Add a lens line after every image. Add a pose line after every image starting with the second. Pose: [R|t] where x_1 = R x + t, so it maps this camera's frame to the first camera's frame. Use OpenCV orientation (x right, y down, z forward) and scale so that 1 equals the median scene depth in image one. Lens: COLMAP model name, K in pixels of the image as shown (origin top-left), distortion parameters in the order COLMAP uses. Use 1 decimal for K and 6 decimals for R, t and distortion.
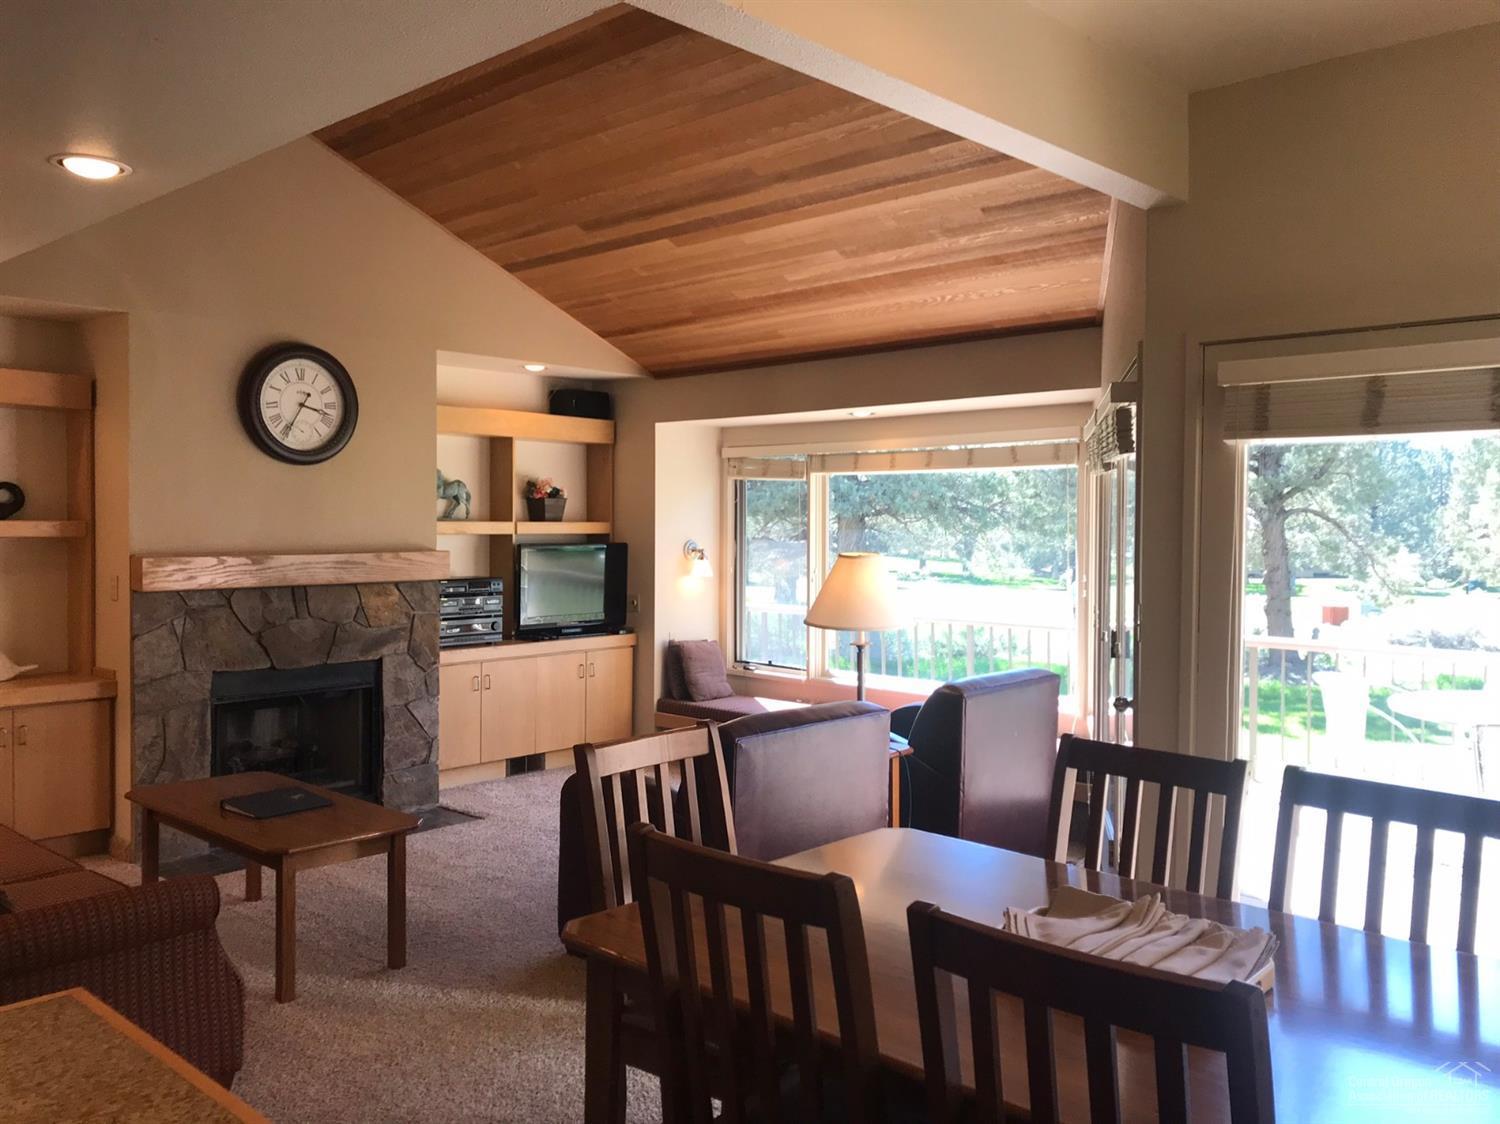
lens RADIAL K [[1237.4, 0, 750.1], [0, 1237.4, 560.4], [0, 0, 1]] dist [0.045751, -0.054972]
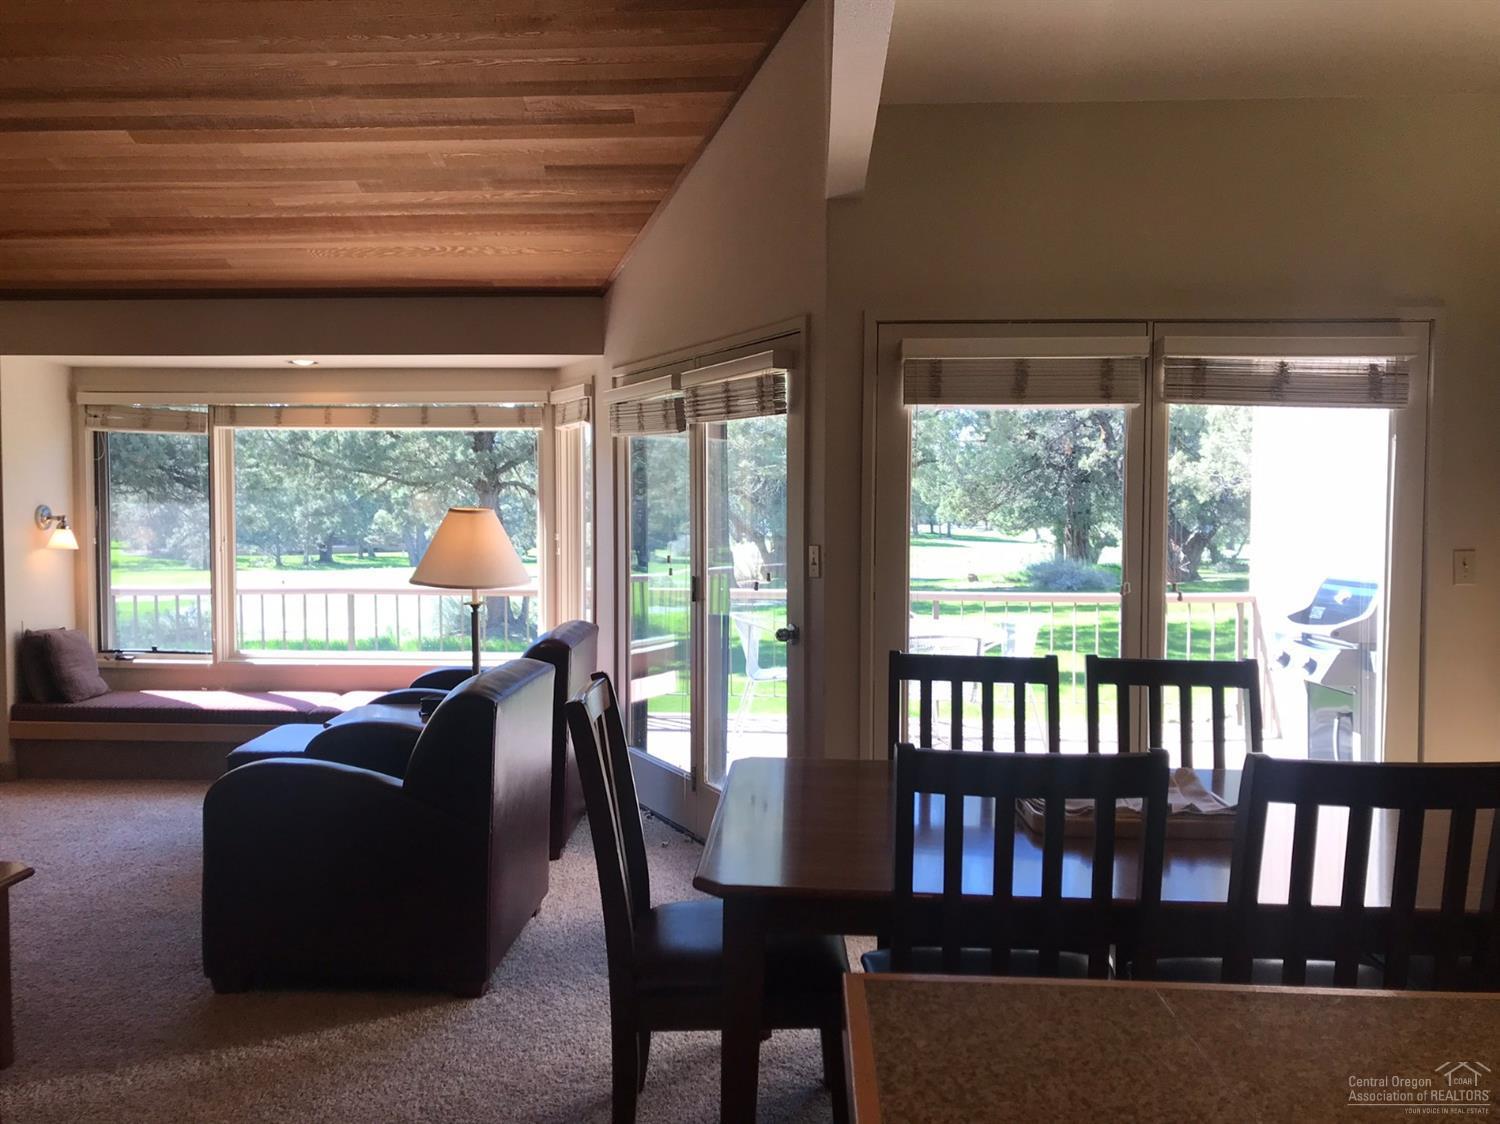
lens RADIAL K [[1237.4, 0, 761.9], [0, 1237.4, 550.7], [0, 0, 1]] dist [0.045751, -0.054972]
pose [[0.762650, -0.027914, 0.646209, -0.261079], [0.021212, 0.999610, 0.018146, 0.010373], [-0.646463, -0.000132, 0.762945, 0.092316]]
